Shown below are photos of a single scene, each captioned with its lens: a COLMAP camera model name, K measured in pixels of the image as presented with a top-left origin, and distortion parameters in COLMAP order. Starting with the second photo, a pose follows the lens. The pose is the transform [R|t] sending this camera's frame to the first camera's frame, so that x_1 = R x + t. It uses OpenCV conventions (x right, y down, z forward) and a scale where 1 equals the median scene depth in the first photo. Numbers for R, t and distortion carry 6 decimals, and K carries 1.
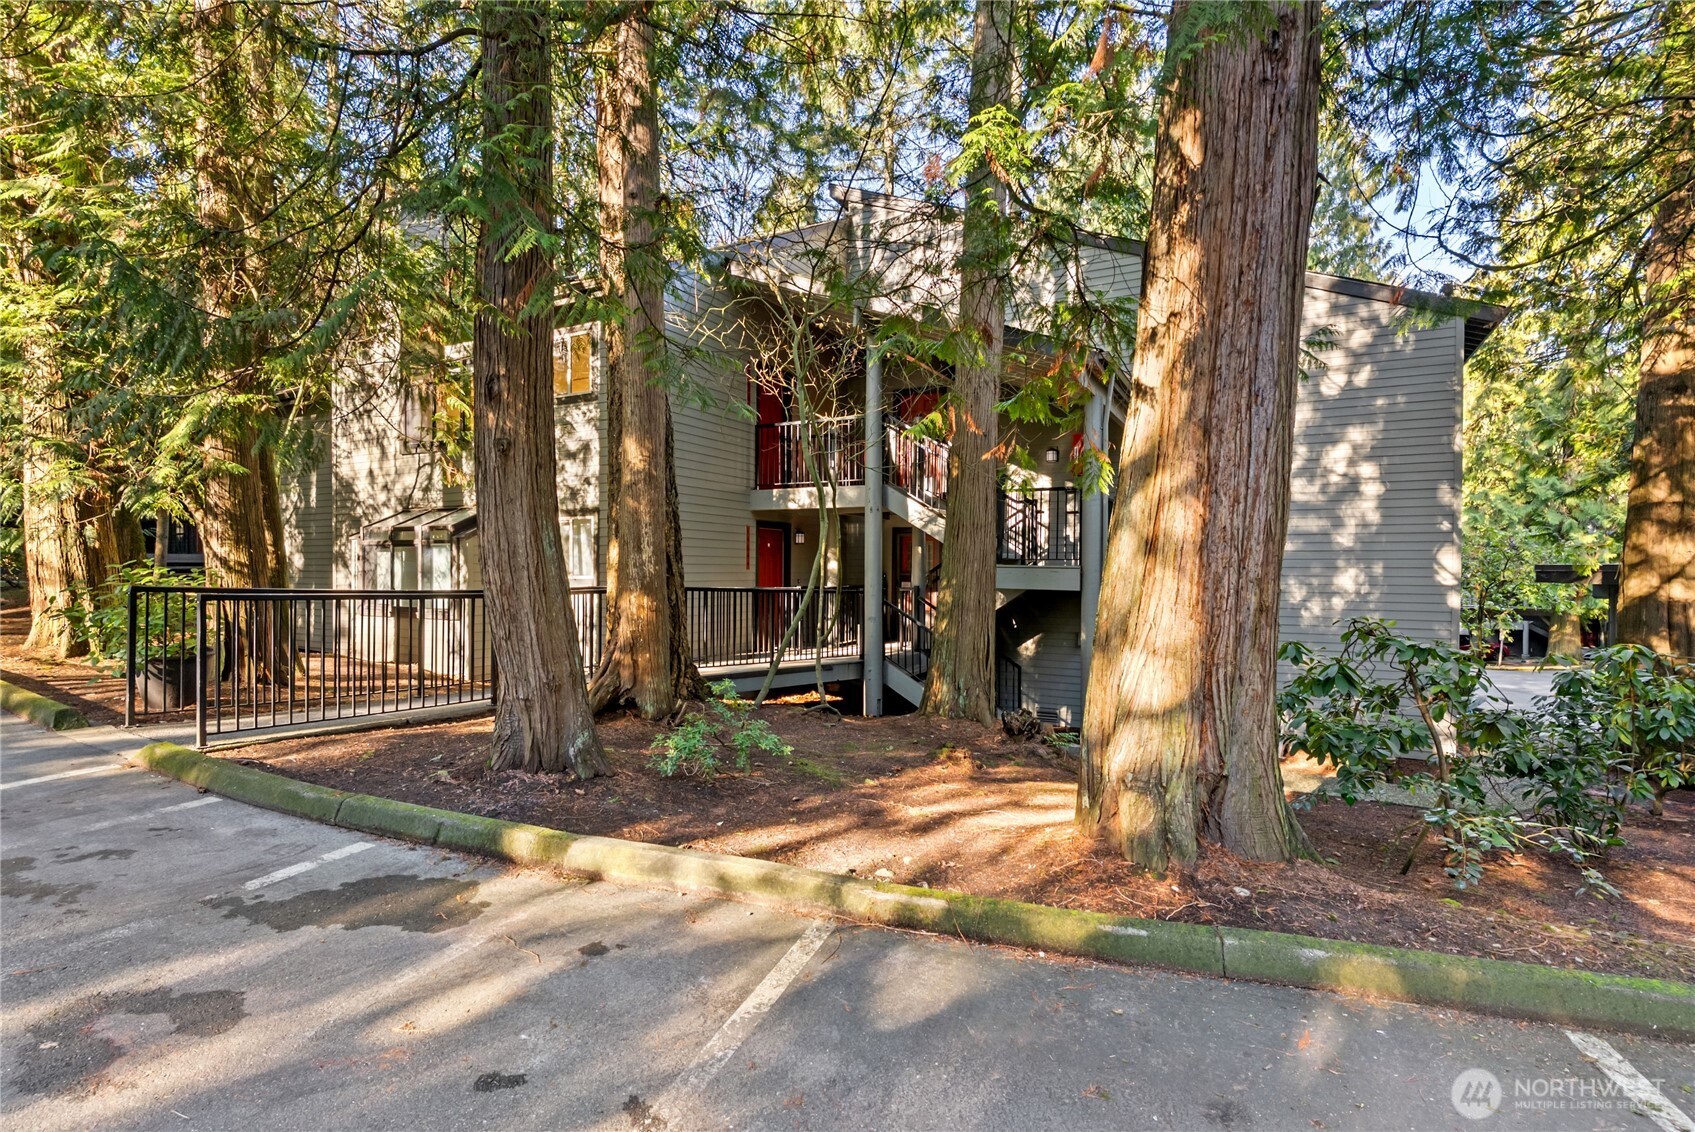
lens RADIAL K [[843.3, 0, 847.5], [0, 843.3, 566.0], [0, 0, 1]] dist [0.004023, 0.000971]
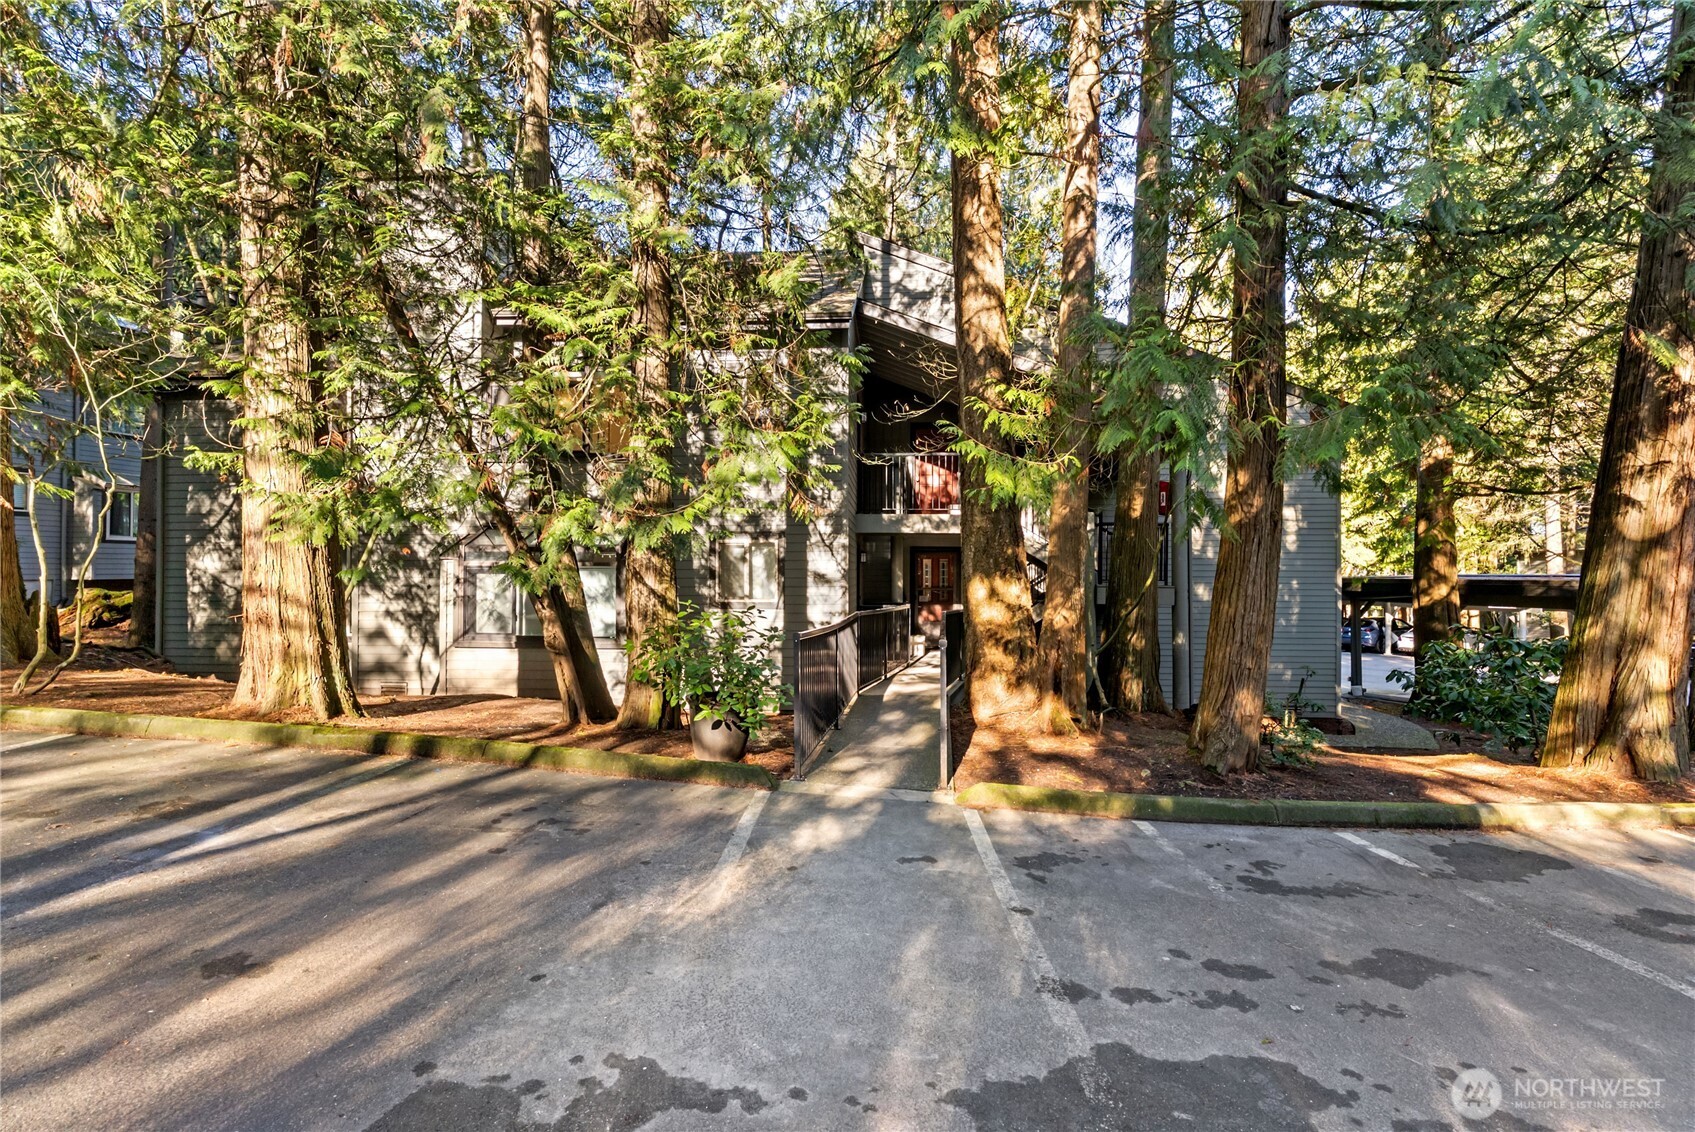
lens RADIAL K [[833.0, 0, 847.5], [0, 833.0, 566.0], [0, 0, 1]] dist [0.000843, -0.000026]
pose [[0.900980, 0.000099, 0.433860, -1.723459], [-0.001148, 0.999997, 0.002157, -0.078605], [-0.433858, -0.002441, 0.900978, 0.169960]]
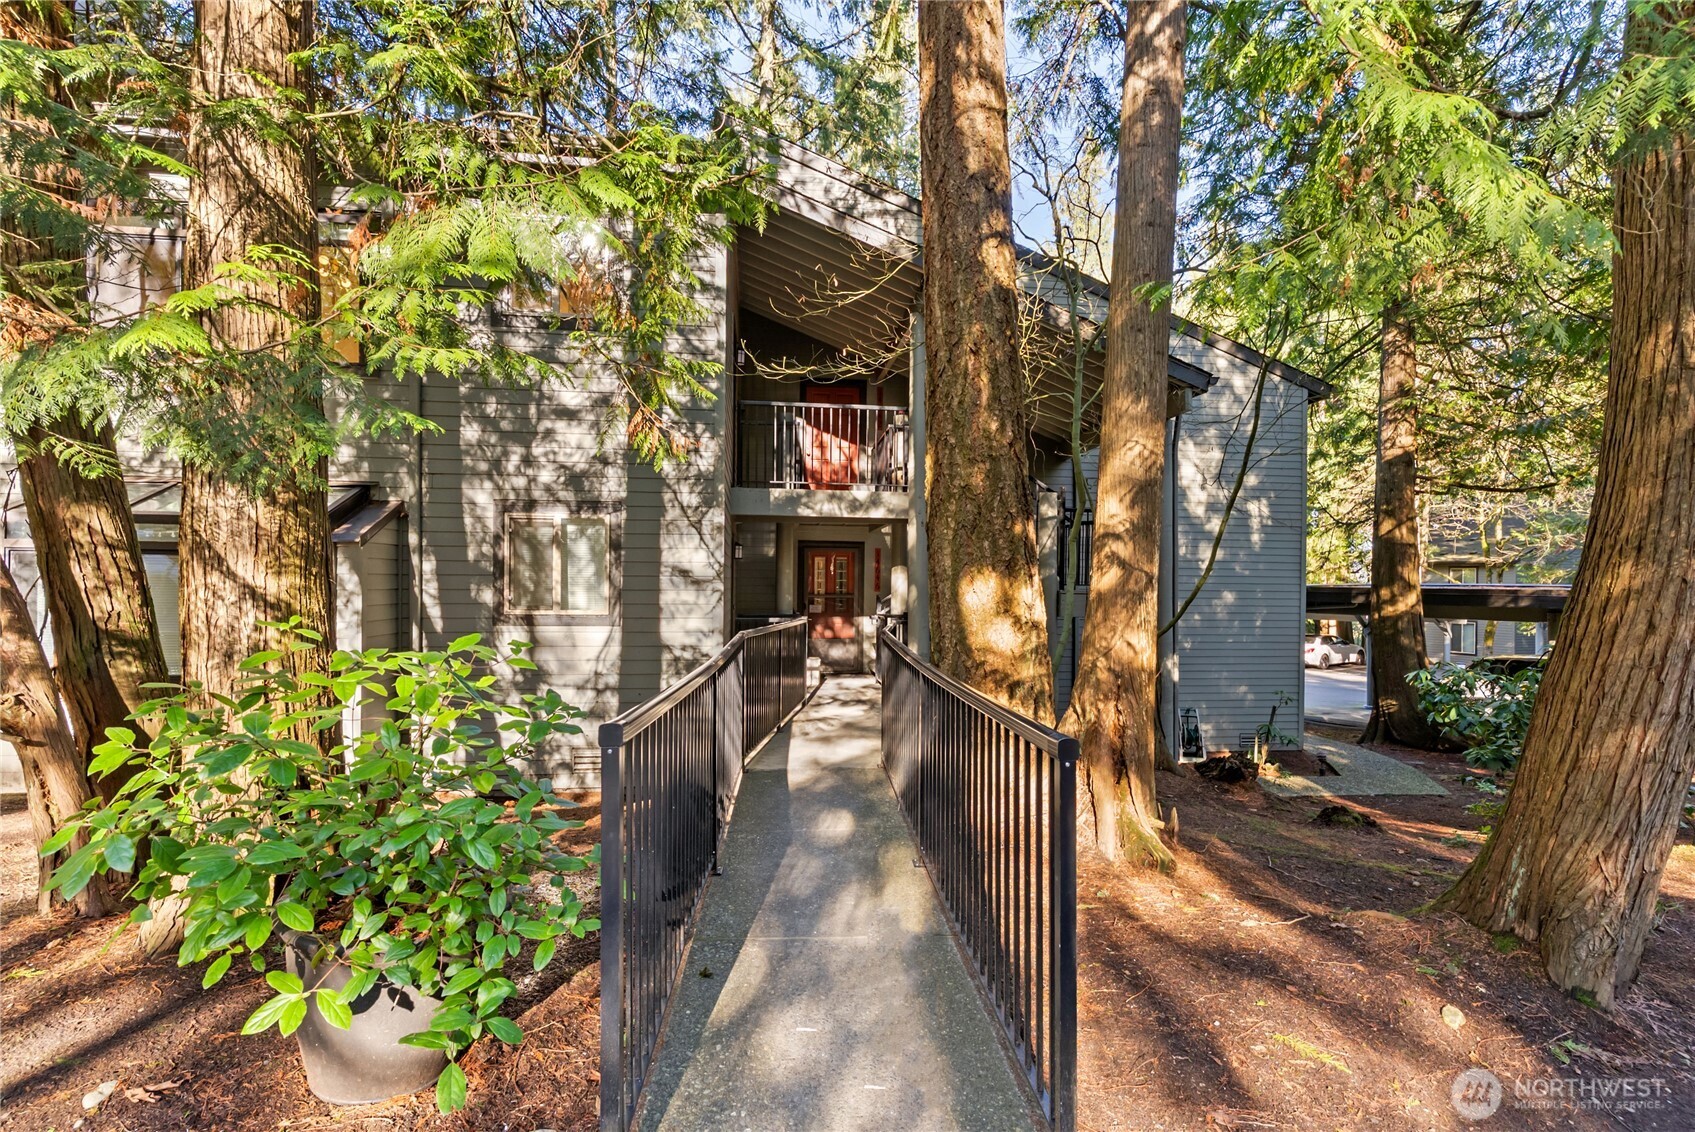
lens RADIAL K [[833.0, 0, 847.5], [0, 833.0, 566.0], [0, 0, 1]] dist [0.000843, -0.000026]
pose [[0.815669, 0.013915, 0.578351, -1.353901], [-0.009902, 0.999900, -0.010092, -0.042747], [-0.578434, 0.002505, 0.815725, 1.023857]]
